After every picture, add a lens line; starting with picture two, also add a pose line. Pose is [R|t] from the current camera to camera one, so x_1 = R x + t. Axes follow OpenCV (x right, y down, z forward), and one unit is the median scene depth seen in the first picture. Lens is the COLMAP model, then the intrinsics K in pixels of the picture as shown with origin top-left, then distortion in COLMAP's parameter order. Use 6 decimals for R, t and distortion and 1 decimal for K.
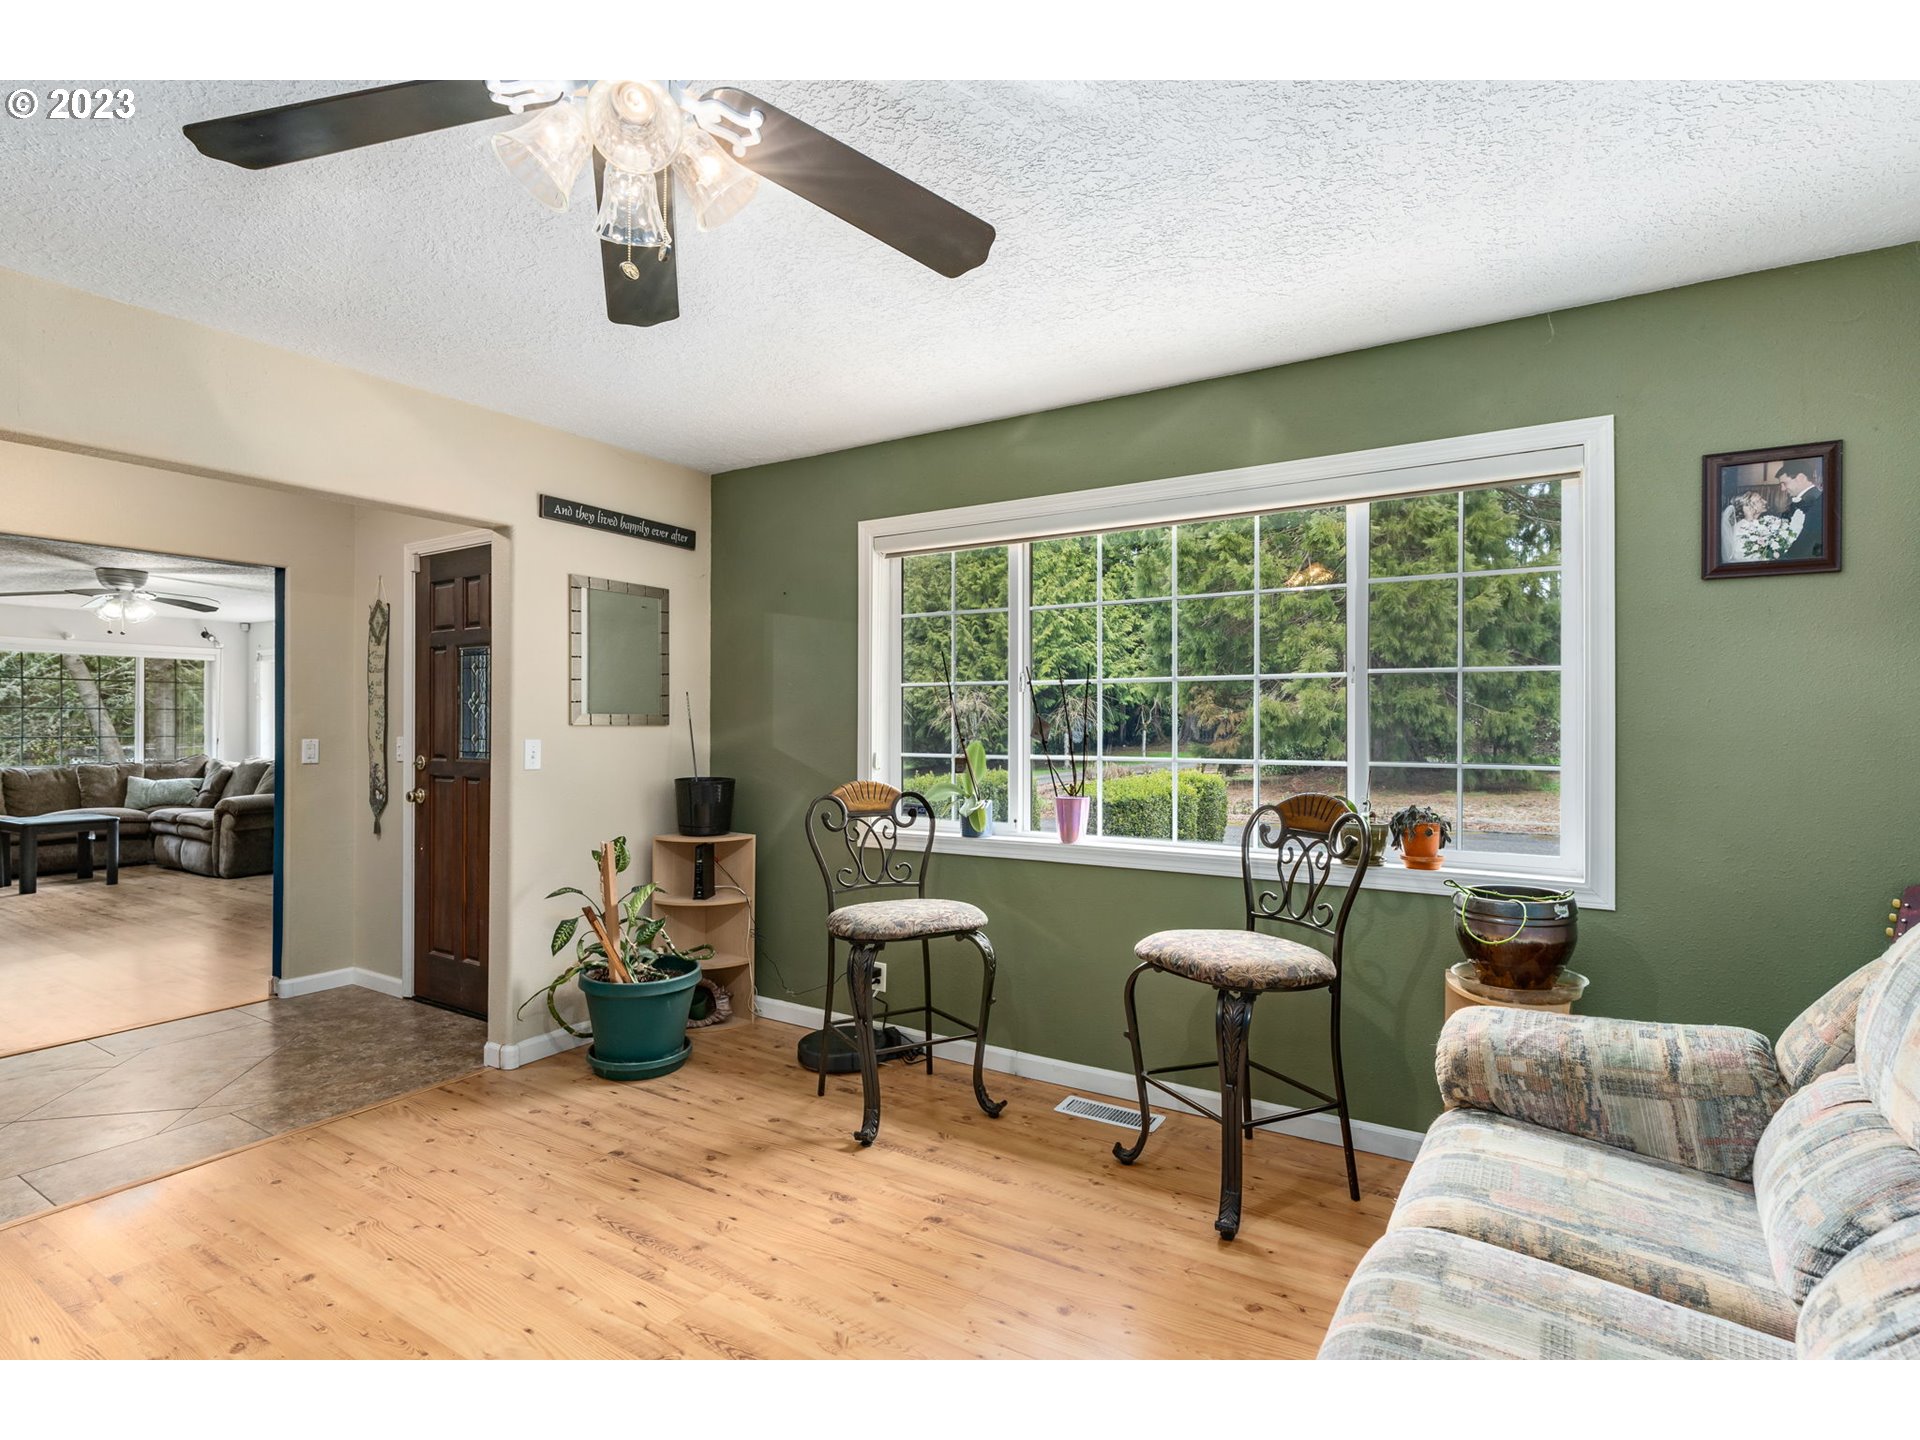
lens RADIAL K [[919.8, 0, 954.1], [0, 919.8, 715.8], [0, 0, 1]] dist [-0.009131, -0.000010]
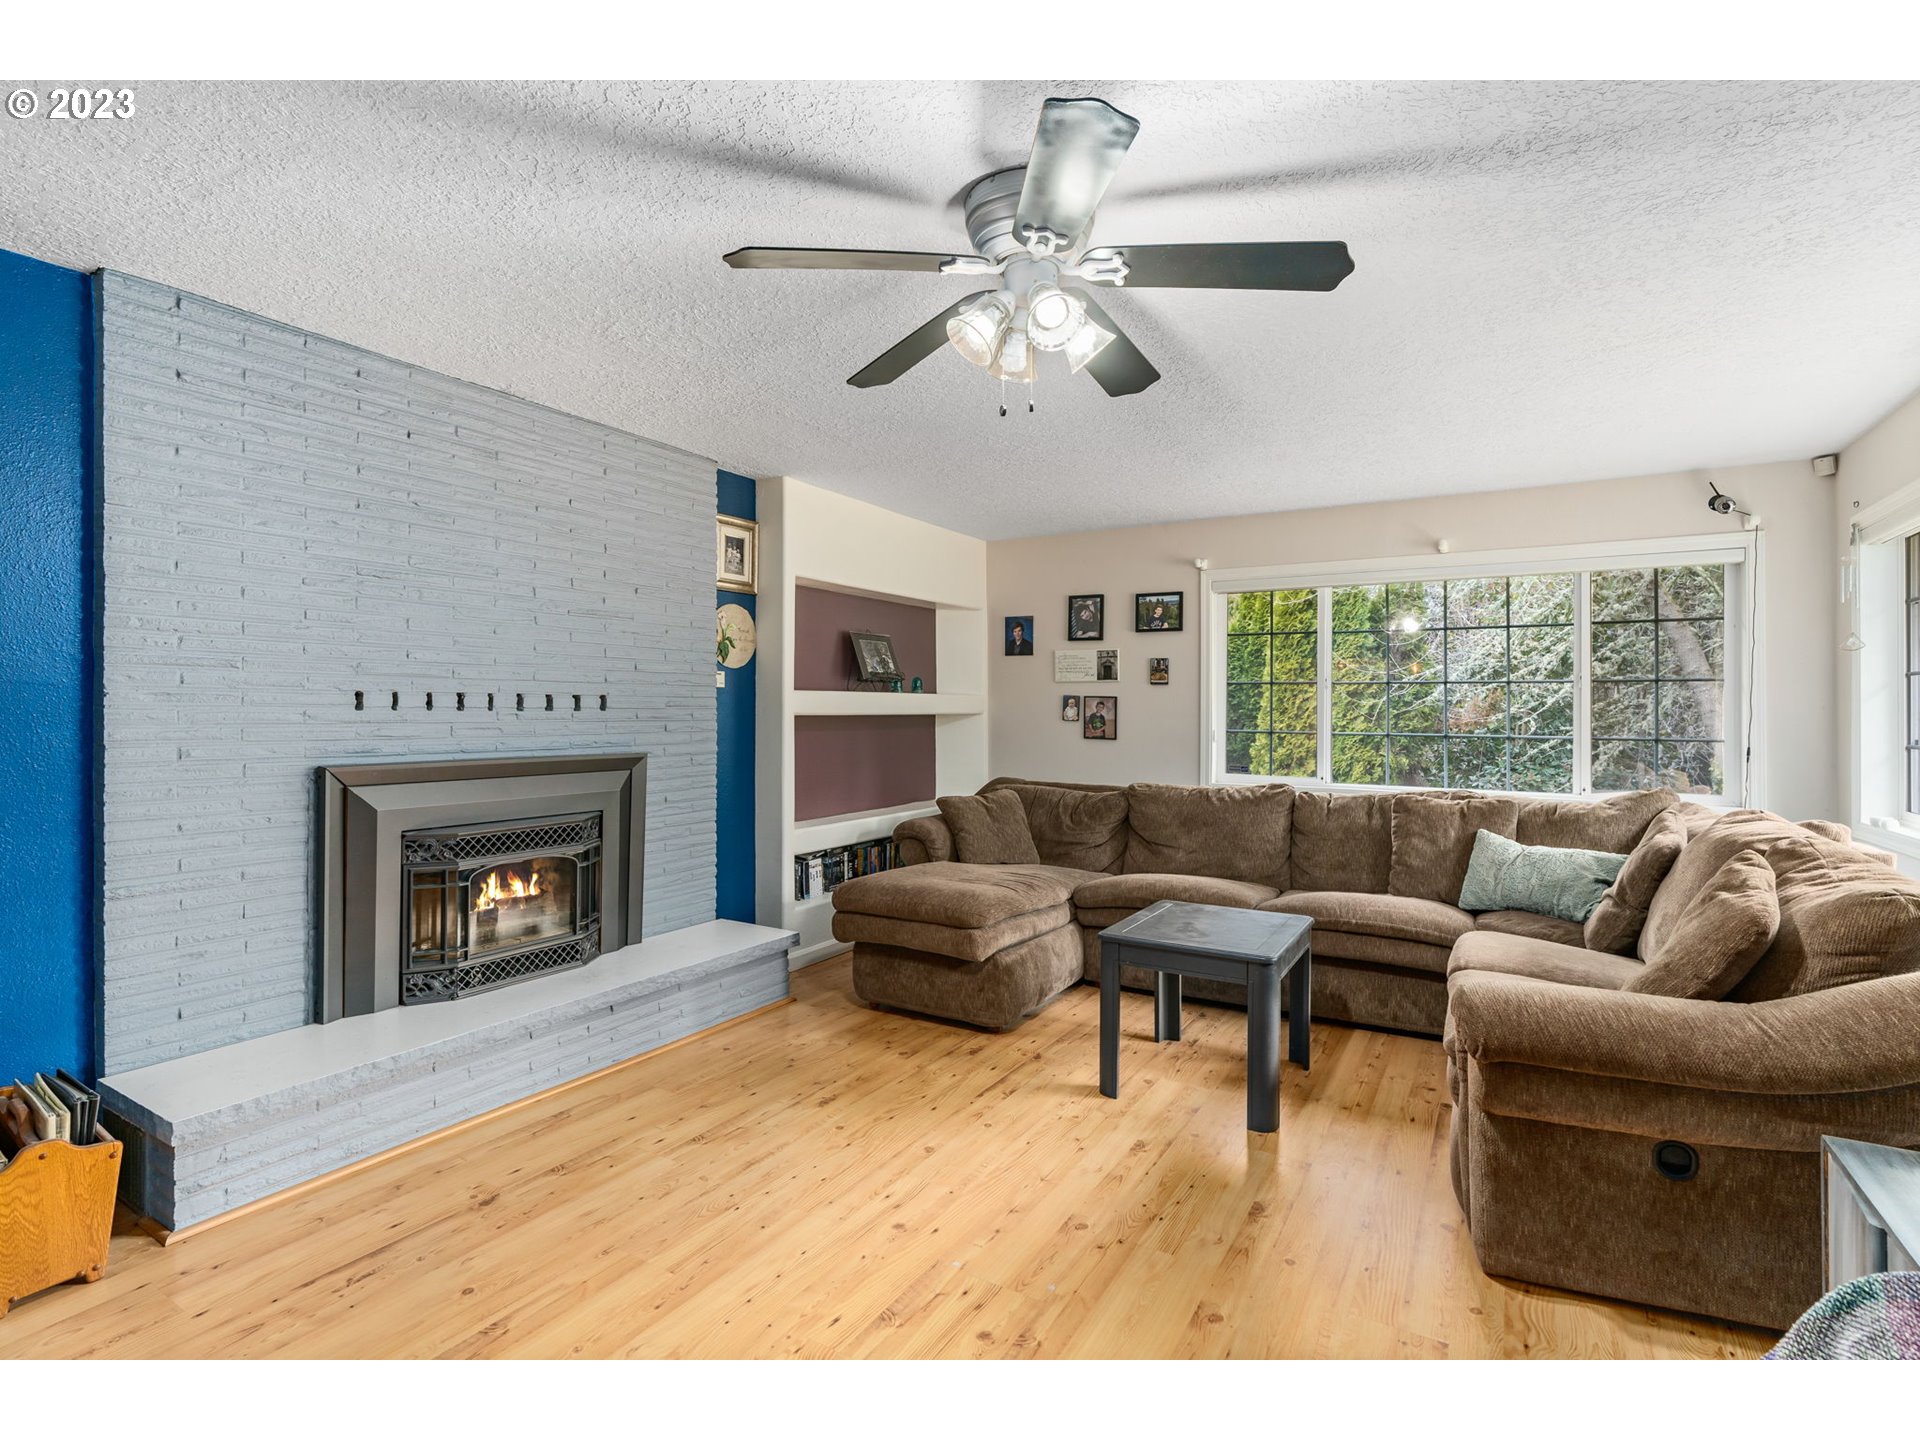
lens RADIAL K [[919.8, 0, 952.2], [0, 919.8, 708.1], [0, 0, 1]] dist [-0.009131, -0.000010]
pose [[-0.015324, -0.005603, -0.999867, -0.478256], [0.003029, 0.999979, -0.005650, 0.009427], [0.999878, -0.003116, -0.015307, 0.793290]]
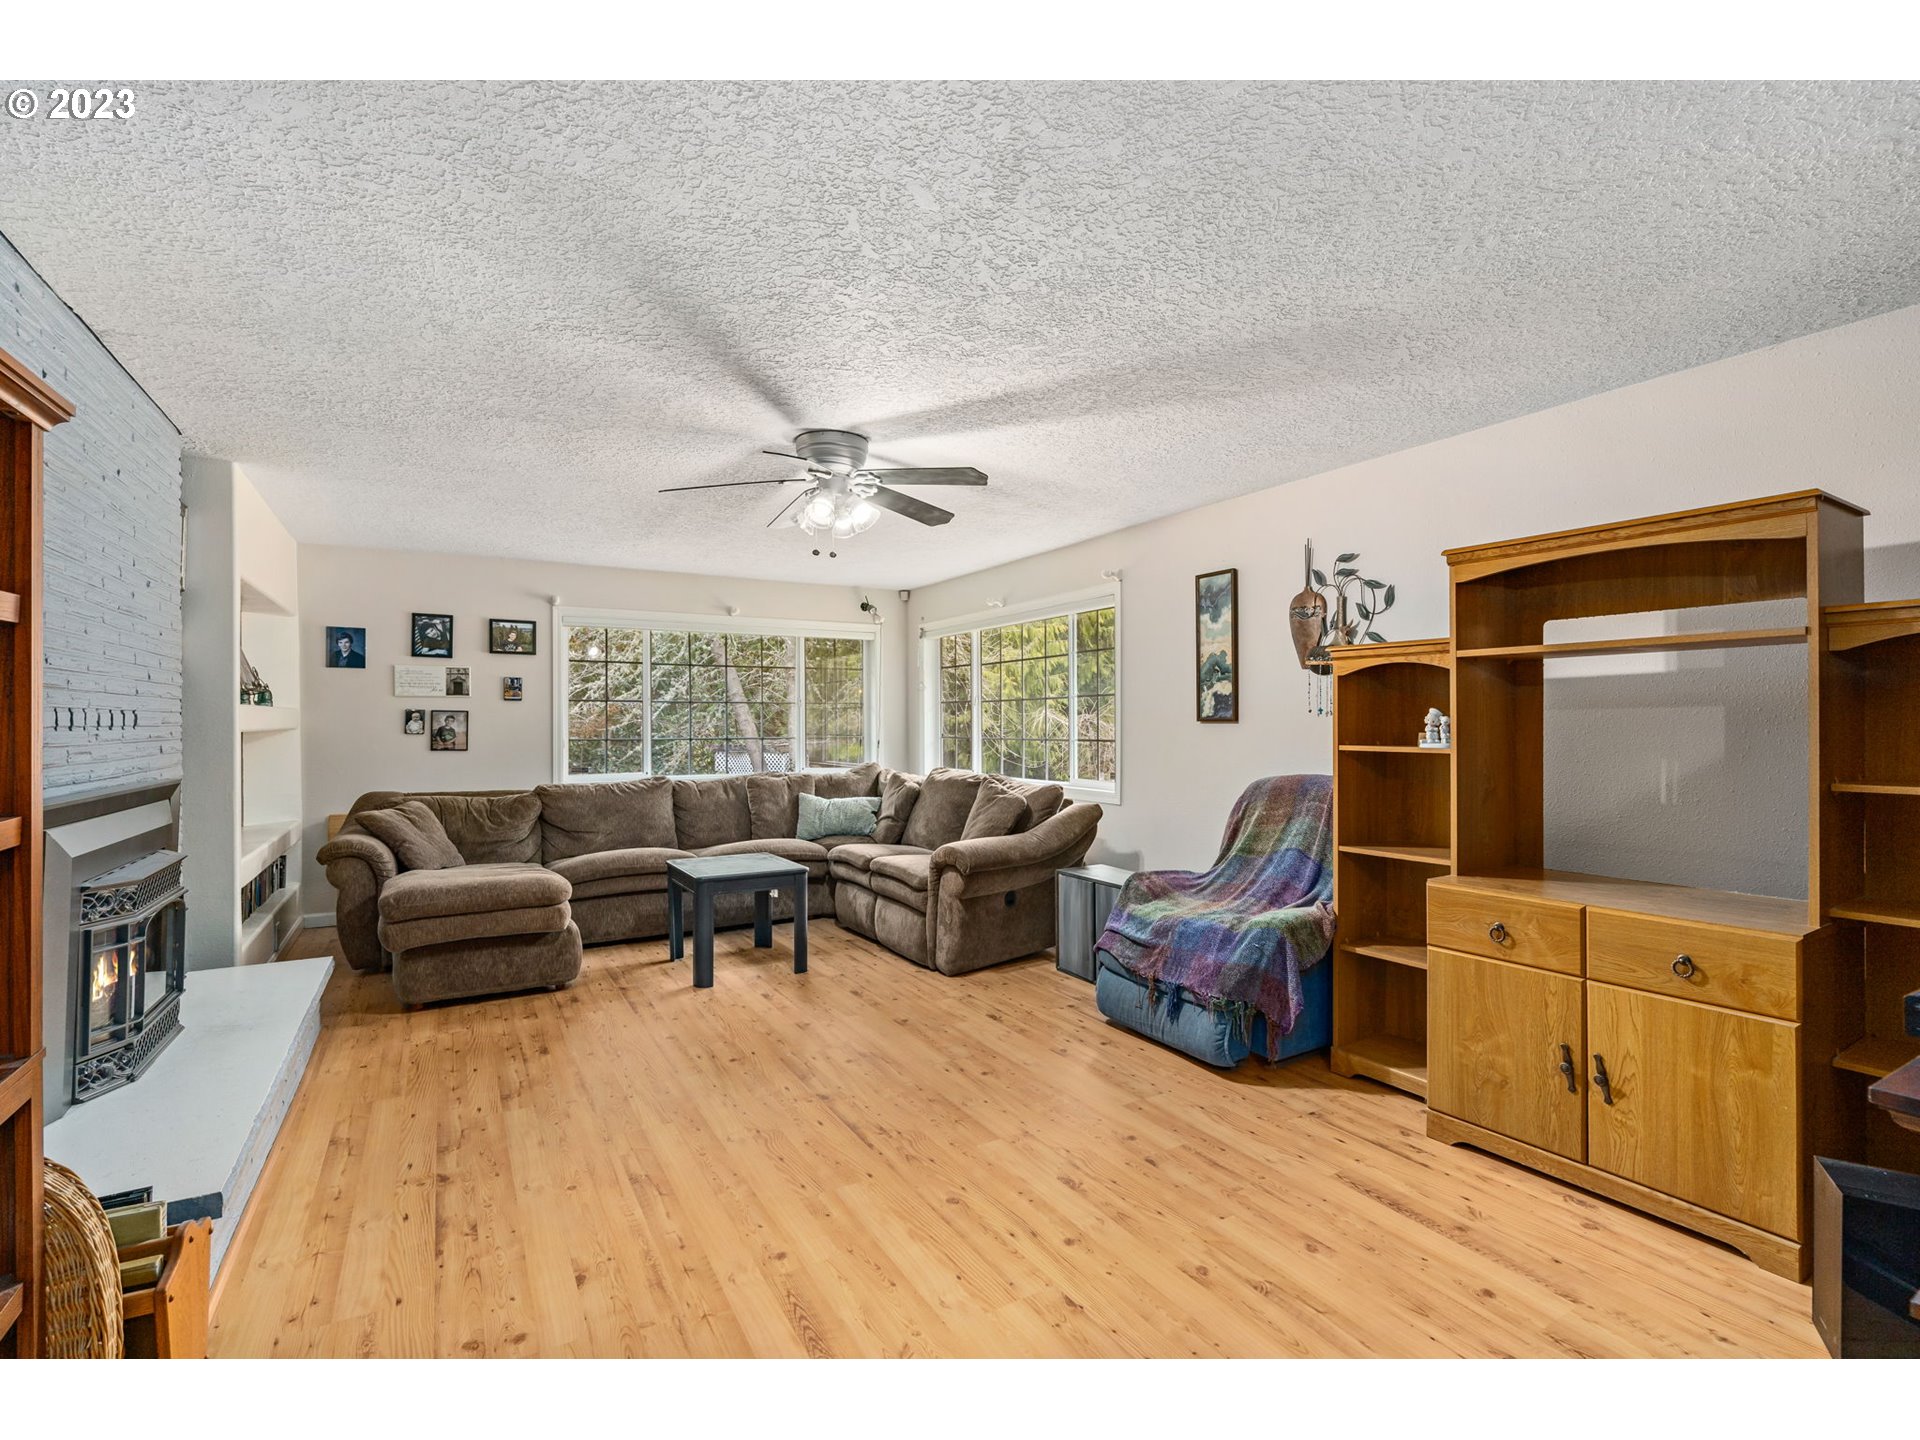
lens RADIAL K [[919.8, 0, 965.7], [0, 919.8, 717.0], [0, 0, 1]] dist [-0.009131, -0.000010]
pose [[0.878075, -0.008877, -0.478440, -0.454616], [0.010838, 0.999940, 0.001339, 0.005622], [0.478400, -0.006361, 0.878119, 0.435073]]
